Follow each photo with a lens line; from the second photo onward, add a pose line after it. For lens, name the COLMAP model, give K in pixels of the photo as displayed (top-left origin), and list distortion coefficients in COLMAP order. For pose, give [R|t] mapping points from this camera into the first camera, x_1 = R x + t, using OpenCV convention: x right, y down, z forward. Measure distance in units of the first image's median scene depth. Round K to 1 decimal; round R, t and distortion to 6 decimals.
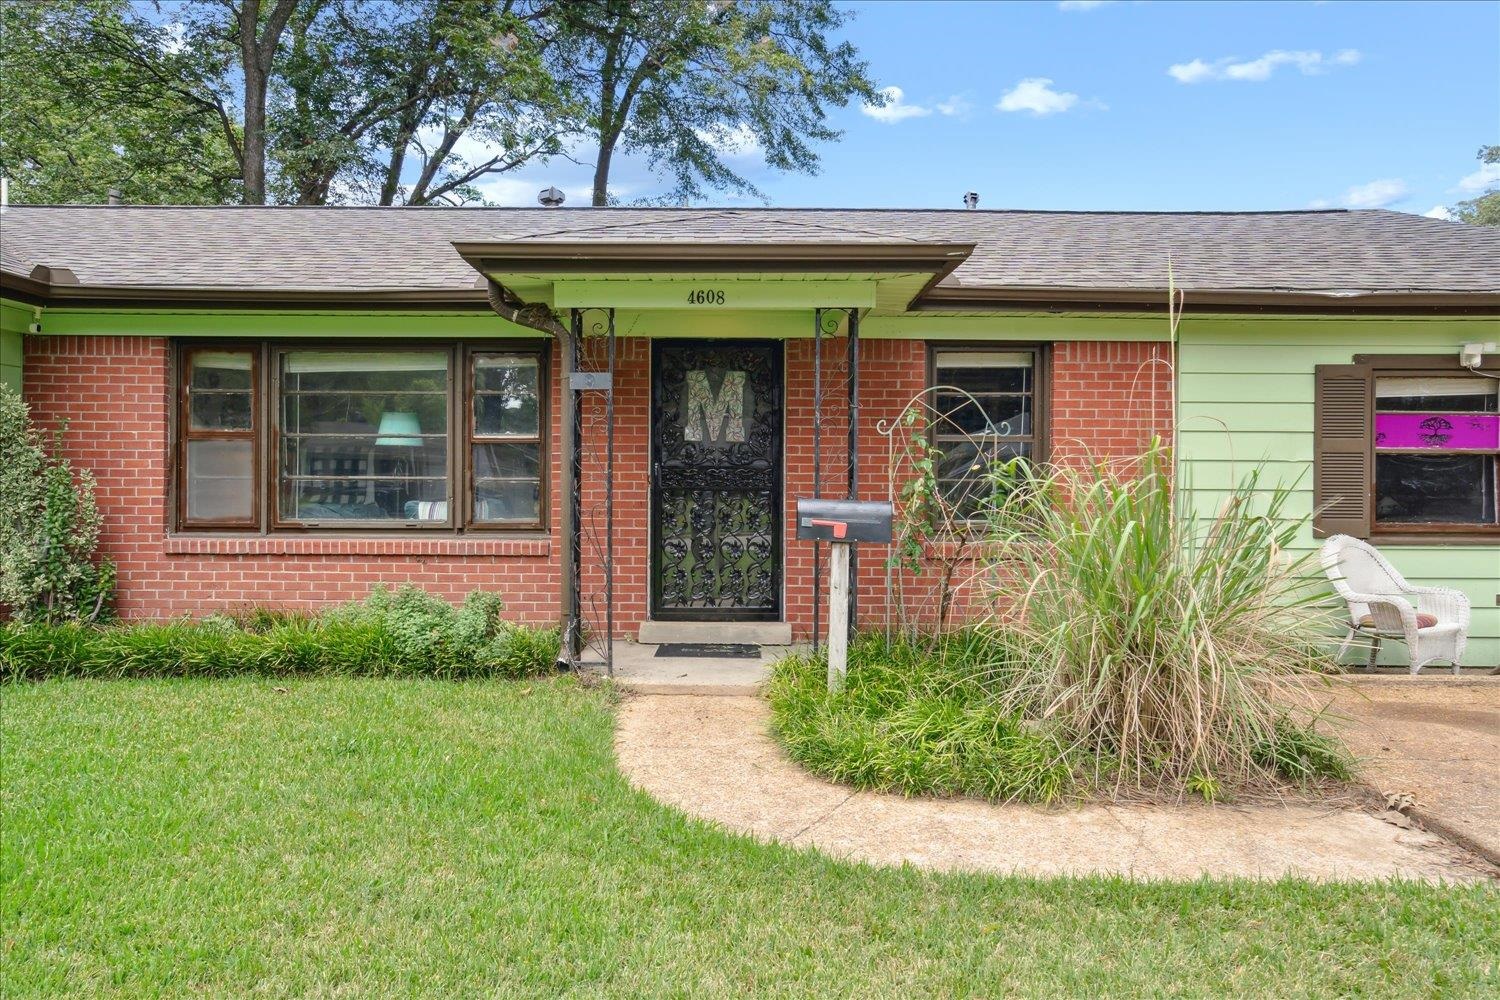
lens RADIAL K [[936.3, 0, 724.3], [0, 936.3, 495.2], [0, 0, 1]] dist [0.015531, -0.002623]
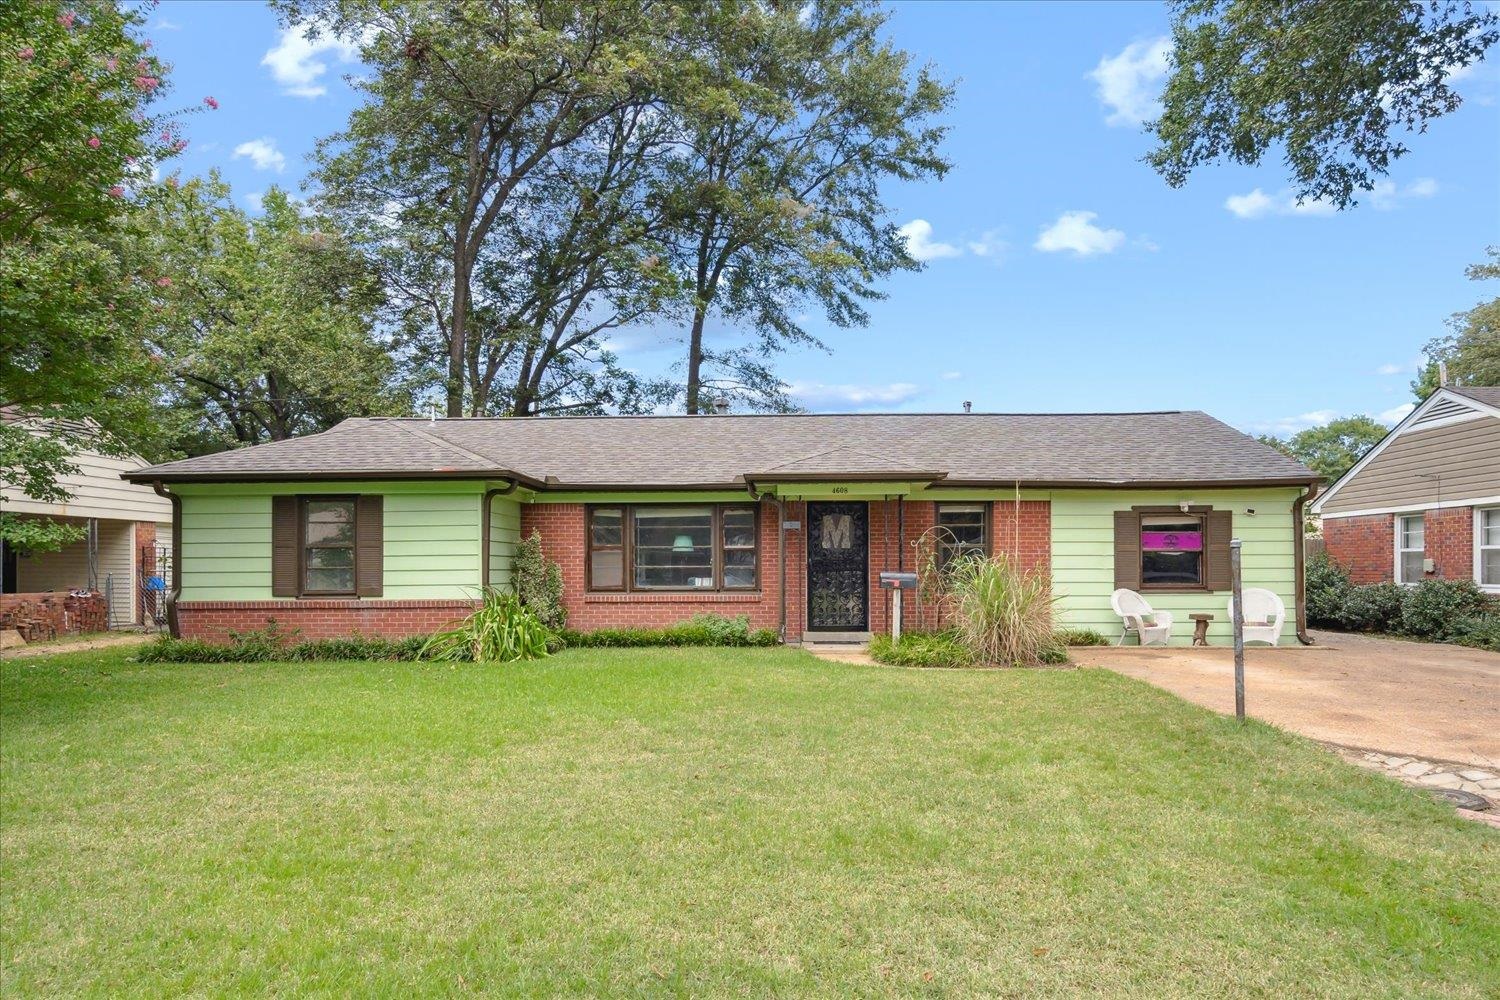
lens RADIAL K [[940.7, 0, 731.5], [0, 940.7, 575.0], [0, 0, 1]] dist [-0.000984, 0.005442]
pose [[0.999183, -0.008011, -0.039623, -0.167156], [0.007442, 0.999867, -0.014491, 0.033769], [0.039734, 0.014184, 0.999110, -1.179717]]
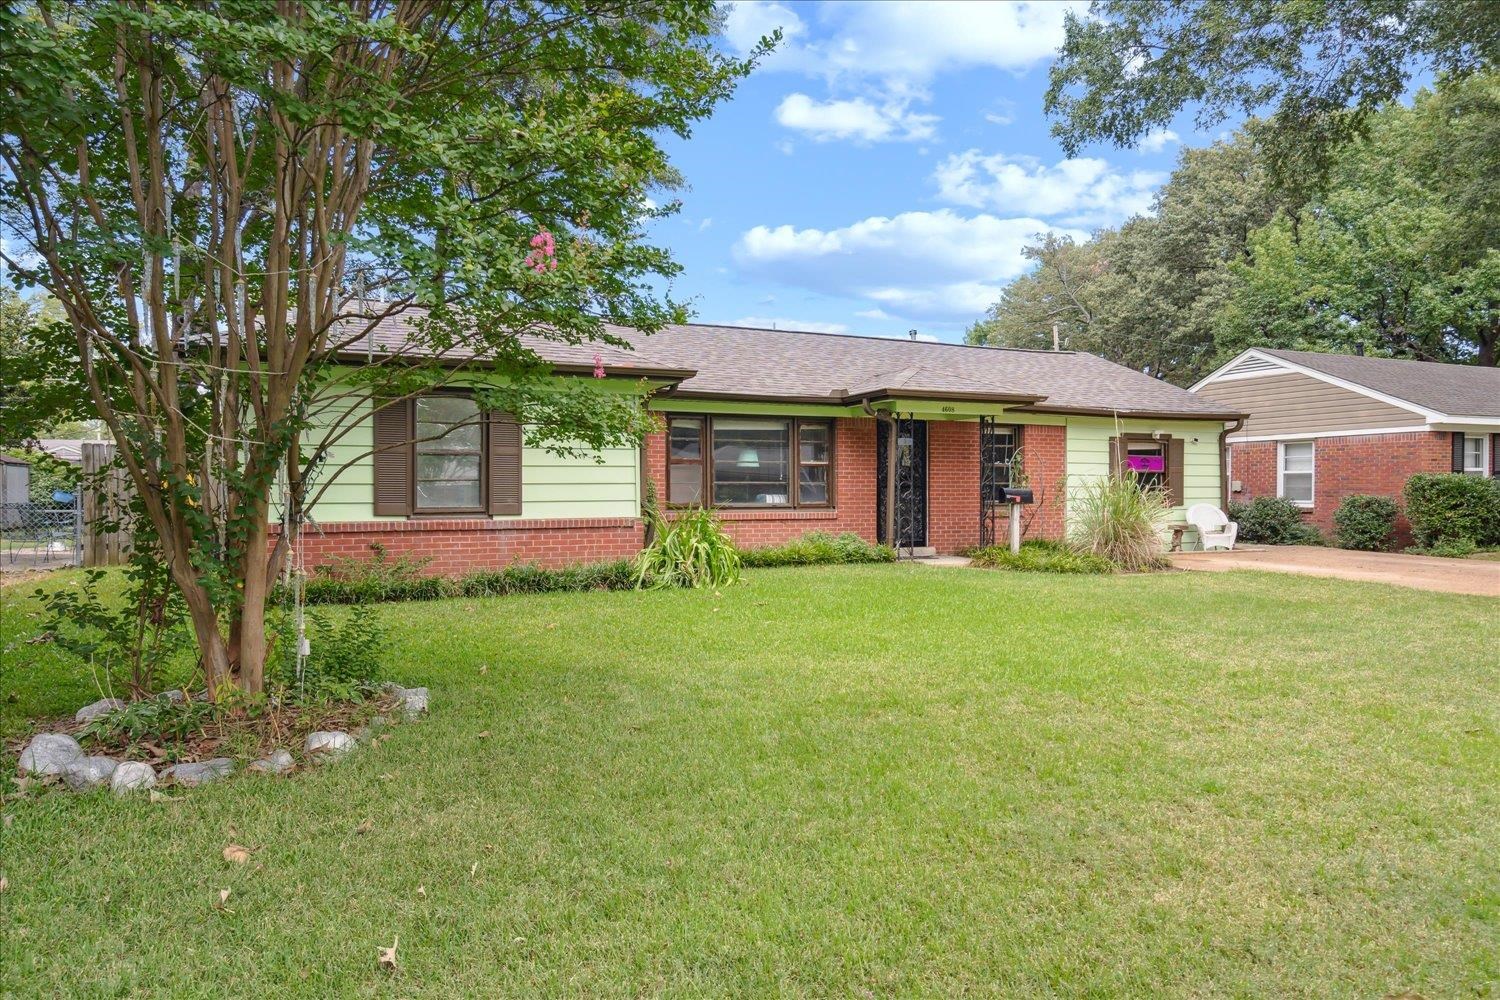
lens RADIAL K [[970.0, 0, 744.0], [0, 970.0, 499.4], [0, 0, 1]] dist [0.025153, 0.000373]
pose [[0.910646, -0.008364, 0.413102, -1.293832], [0.013703, 0.999856, -0.009964, 0.039594], [-0.412960, 0.014734, 0.910630, -0.927566]]
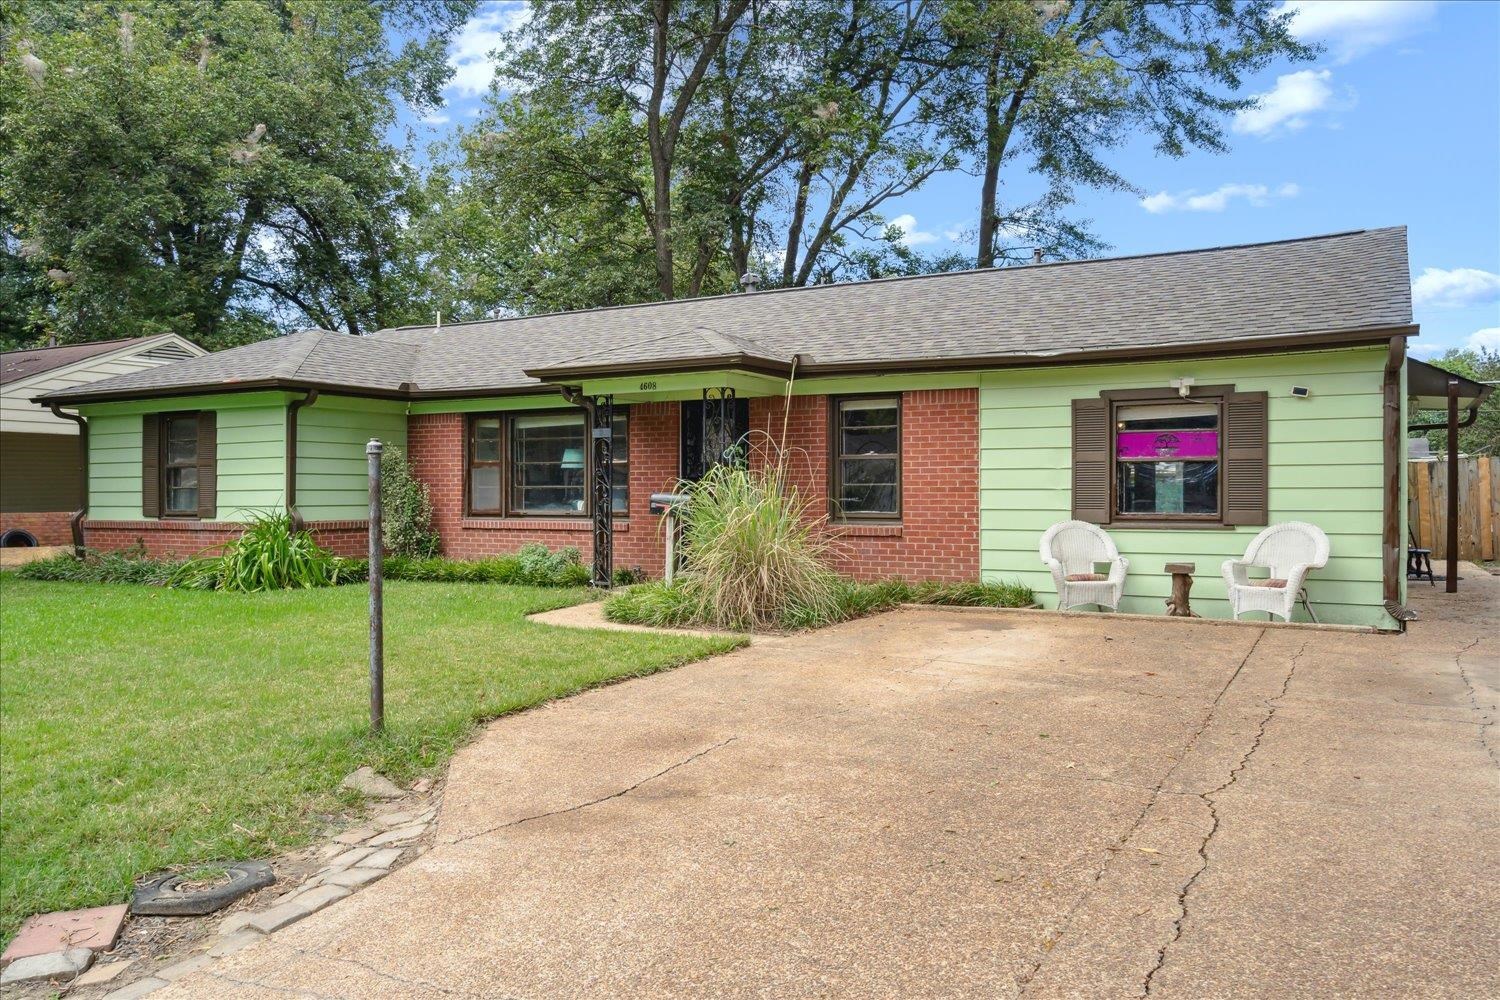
lens RADIAL K [[1113.2, 0, 746.0], [0, 1113.2, 503.3], [0, 0, 1]] dist [0.020373, -0.002909]
pose [[0.872235, -0.001879, -0.489084, 0.993631], [-0.004705, 0.999914, -0.012232, 0.037712], [0.489065, 0.012970, 0.872151, -0.665938]]
